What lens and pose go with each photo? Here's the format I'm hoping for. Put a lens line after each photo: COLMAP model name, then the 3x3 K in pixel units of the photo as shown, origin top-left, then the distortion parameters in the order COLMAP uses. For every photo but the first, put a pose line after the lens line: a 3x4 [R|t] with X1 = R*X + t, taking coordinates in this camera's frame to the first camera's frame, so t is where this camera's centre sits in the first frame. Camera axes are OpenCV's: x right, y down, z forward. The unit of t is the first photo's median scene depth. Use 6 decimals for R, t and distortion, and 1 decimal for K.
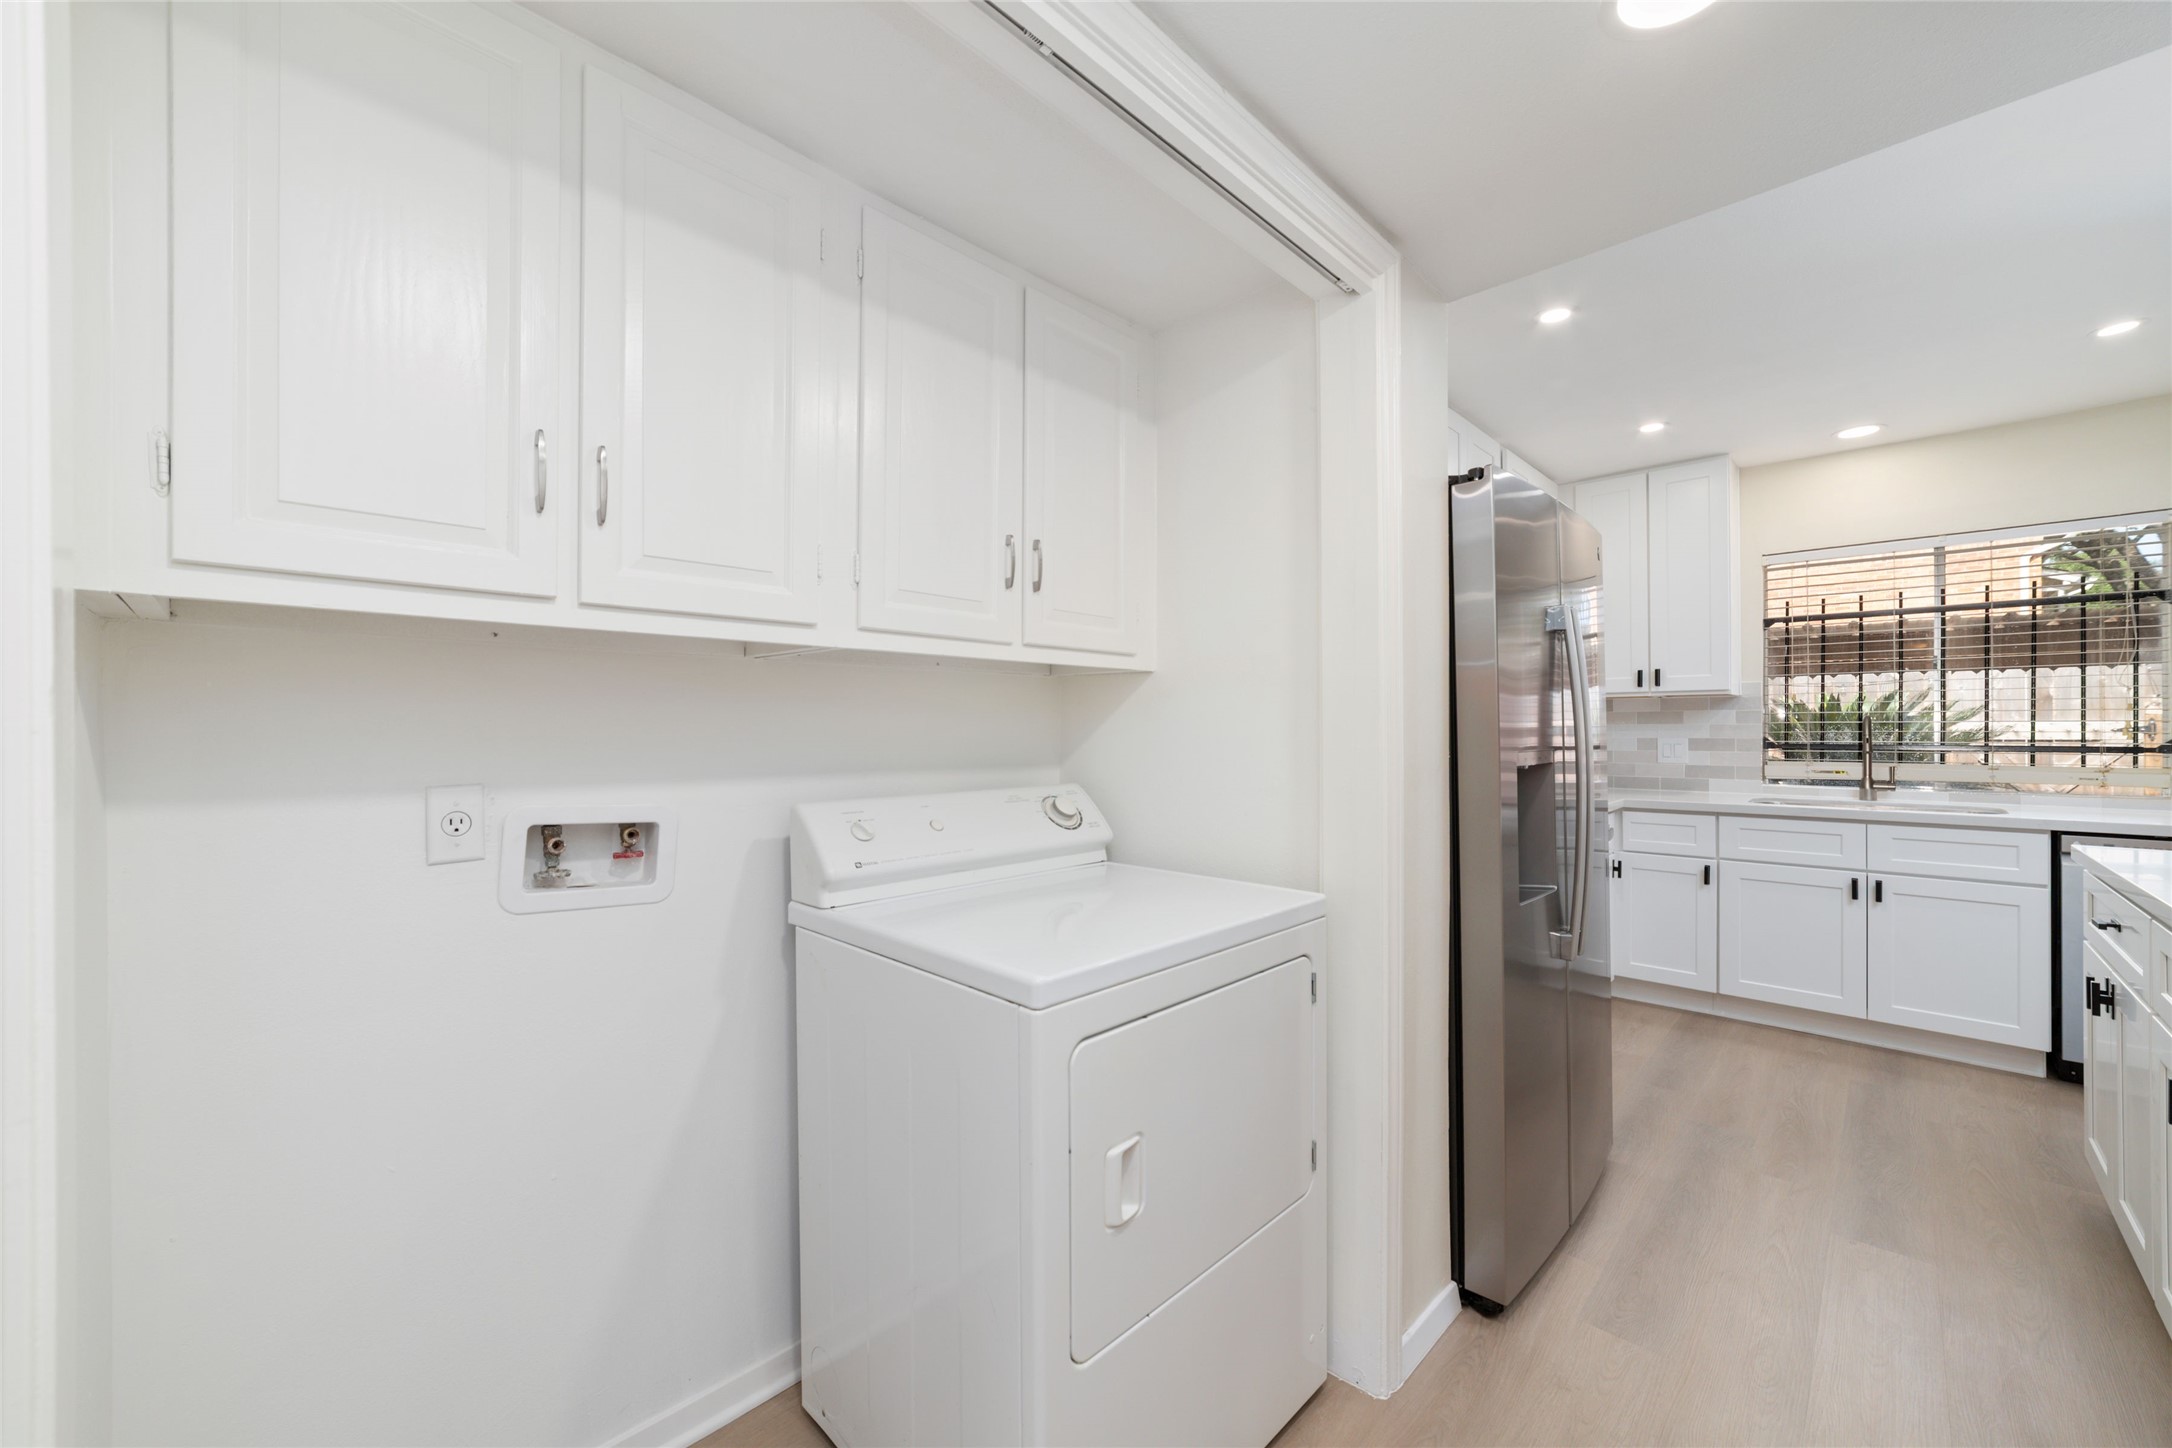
lens RADIAL K [[834.0, 0, 1070.8], [0, 834.0, 728.5], [0, 0, 1]] dist [-0.018986, 0.005980]
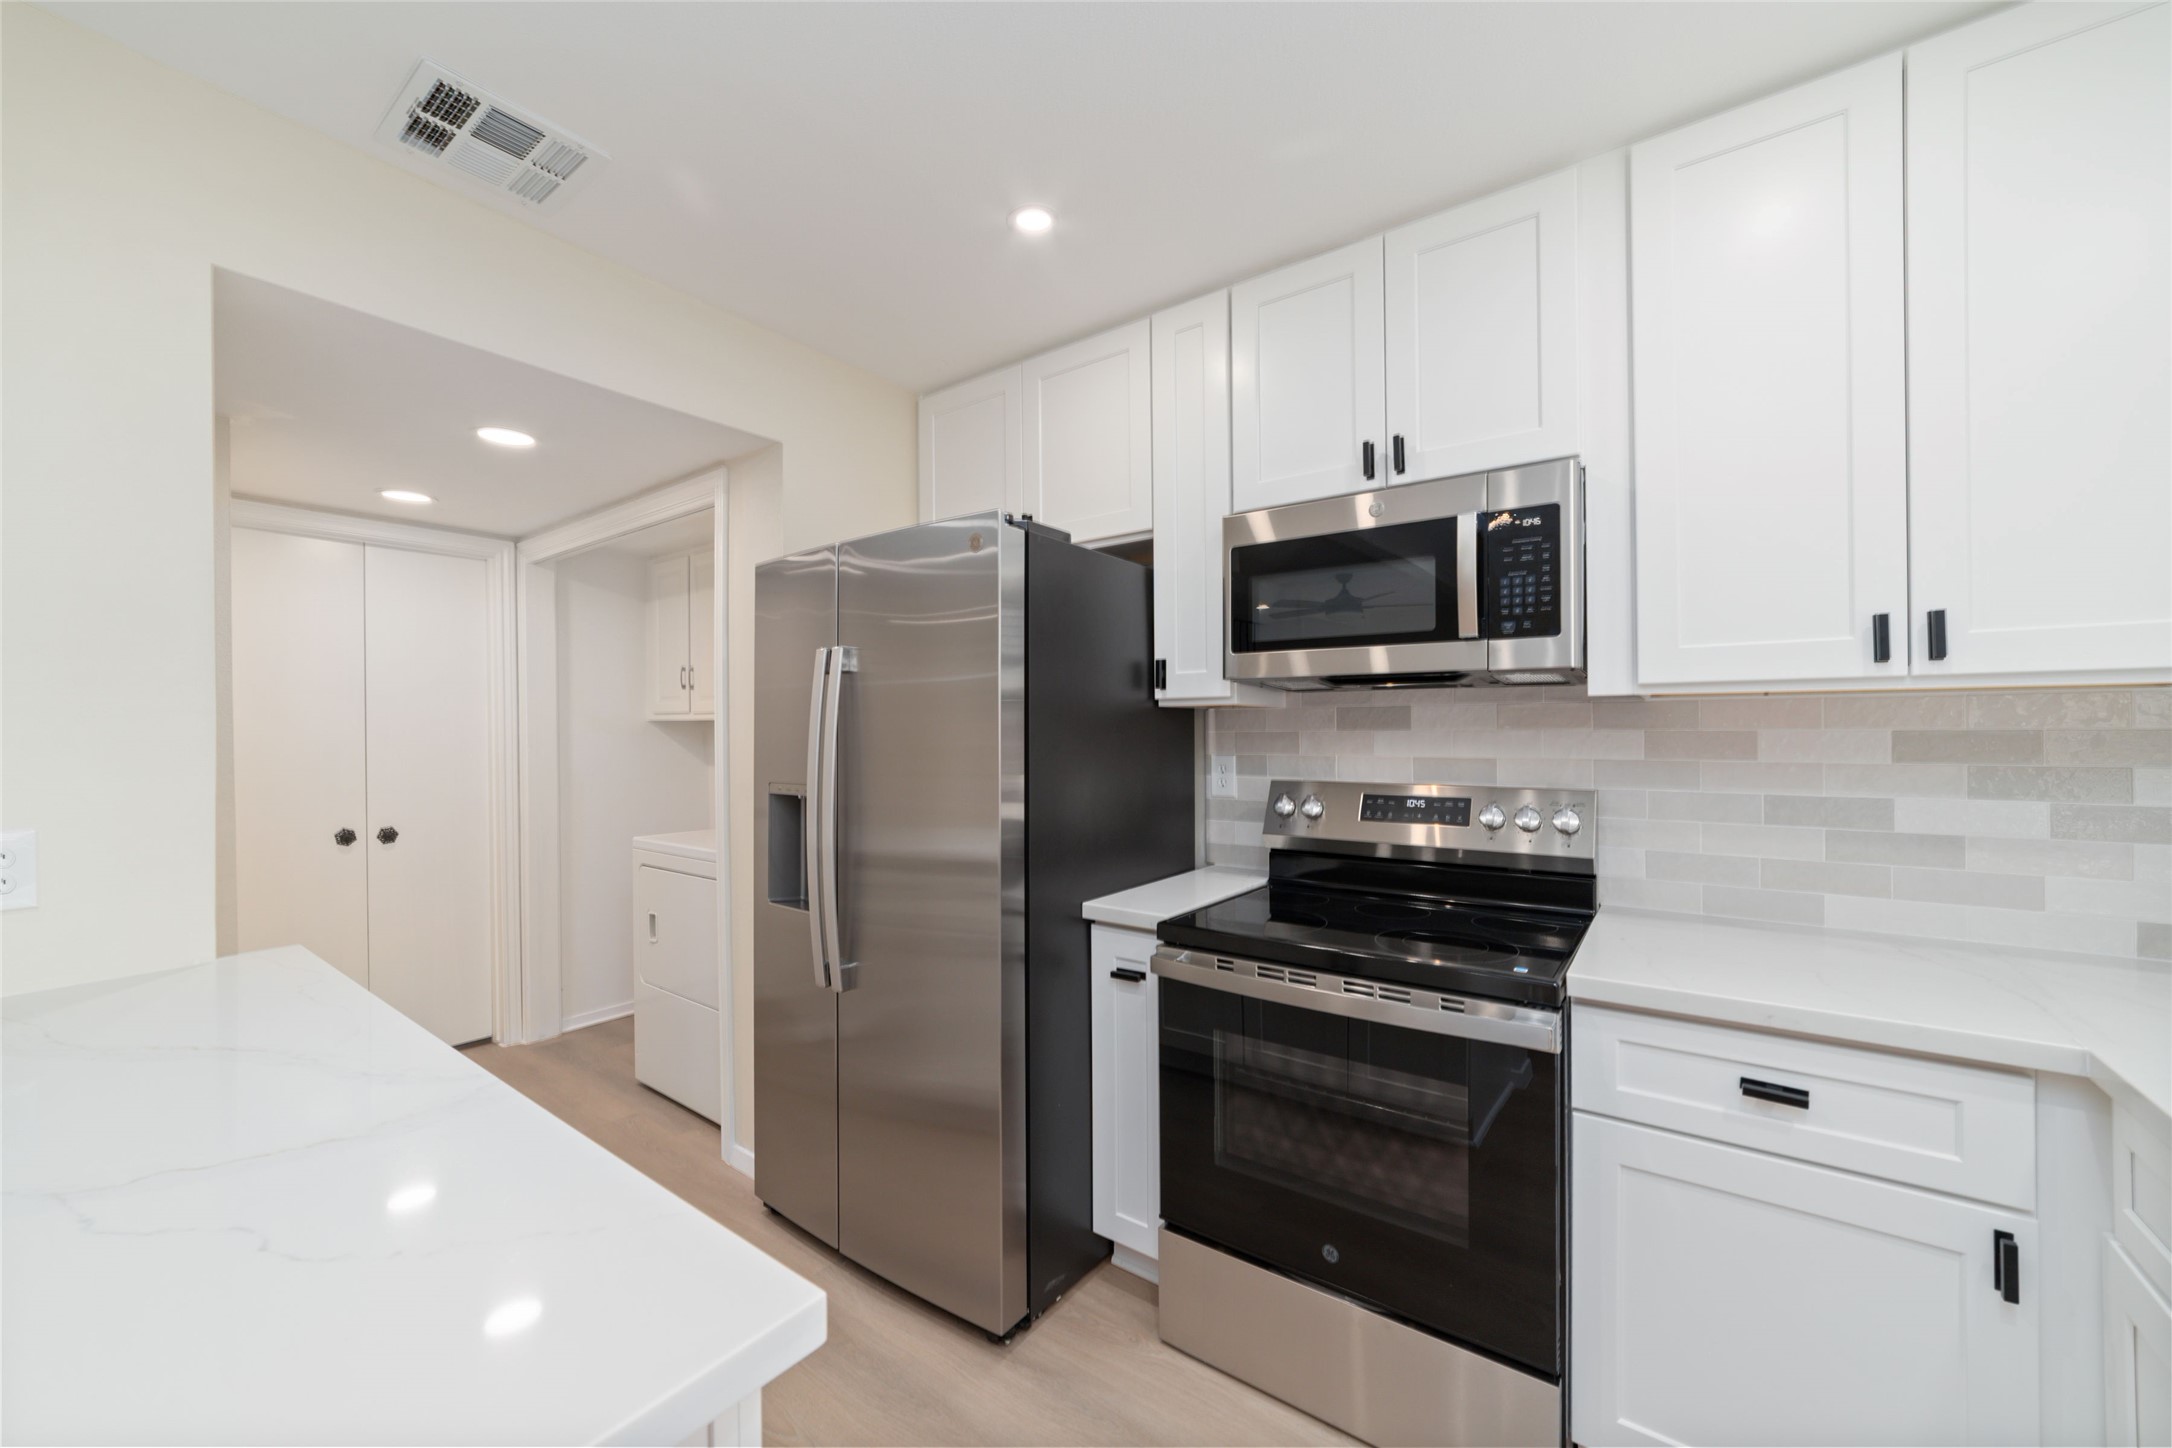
lens RADIAL K [[834.0, 0, 1083.4], [0, 834.0, 724.4], [0, 0, 1]] dist [-0.018986, 0.005980]
pose [[0.159626, -0.001527, -0.987176, 0.907548], [0.001710, 0.999998, -0.001270, -0.025437], [0.987176, -0.001485, 0.159628, 0.629301]]
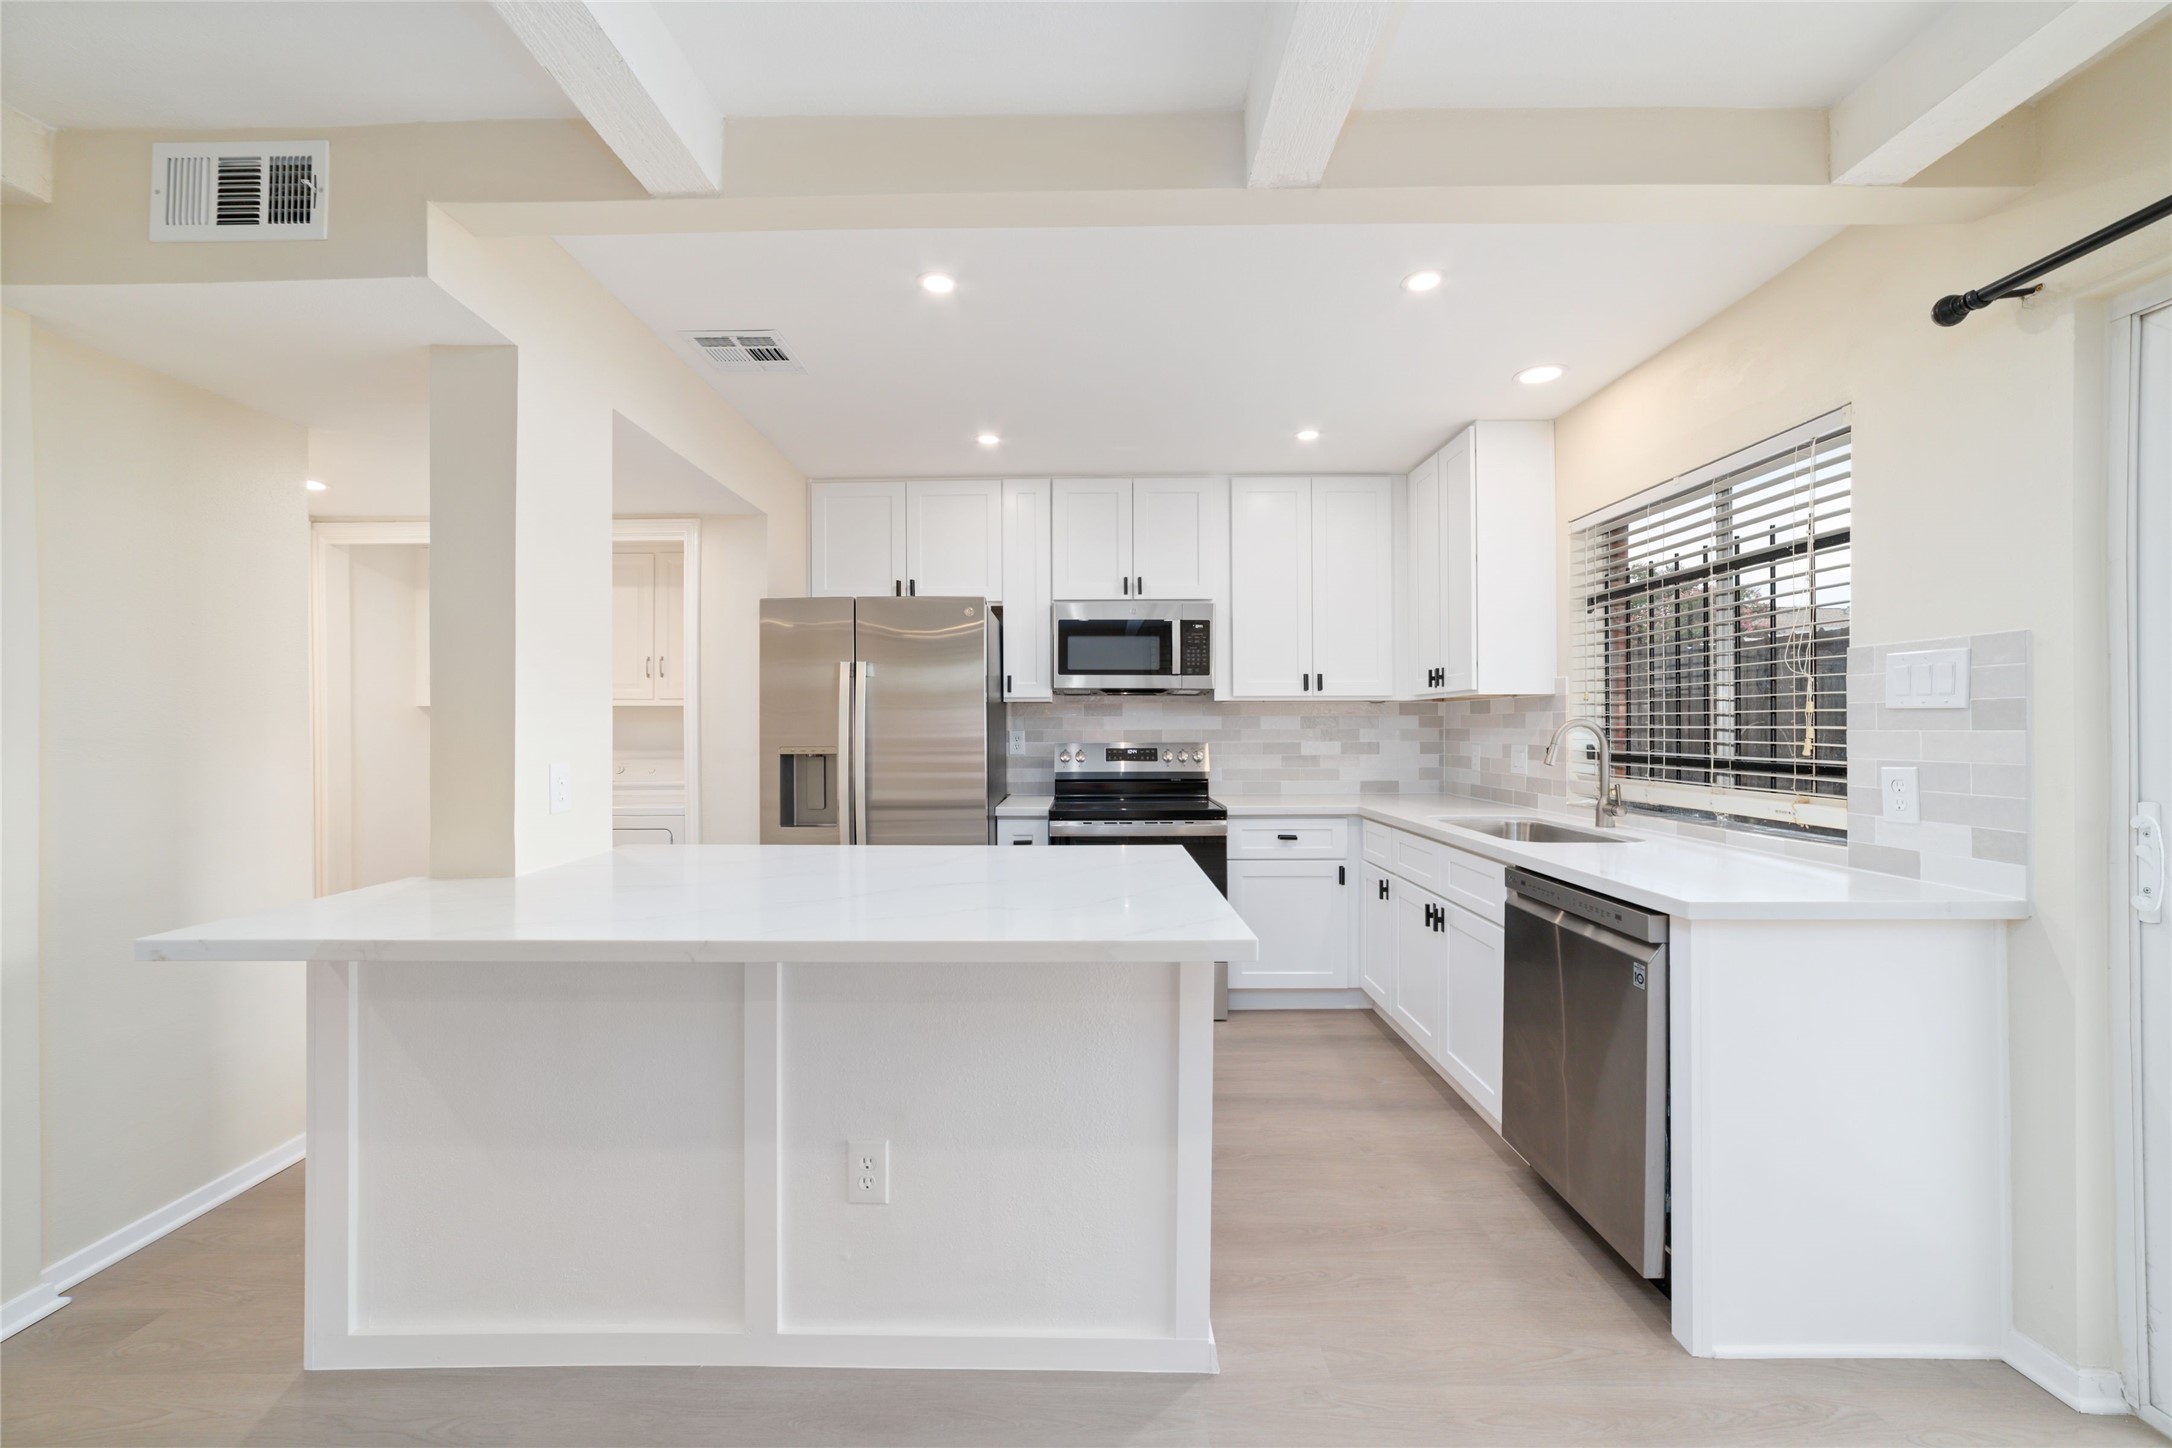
lens RADIAL K [[834.0, 0, 1075.9], [0, 834.0, 724.1], [0, 0, 1]] dist [-0.018986, 0.005980]
pose [[0.706773, 0.000345, -0.707440, 1.148587], [-0.002180, 0.999996, -0.001690, -0.008183], [0.707437, 0.002737, 0.706771, 0.072171]]
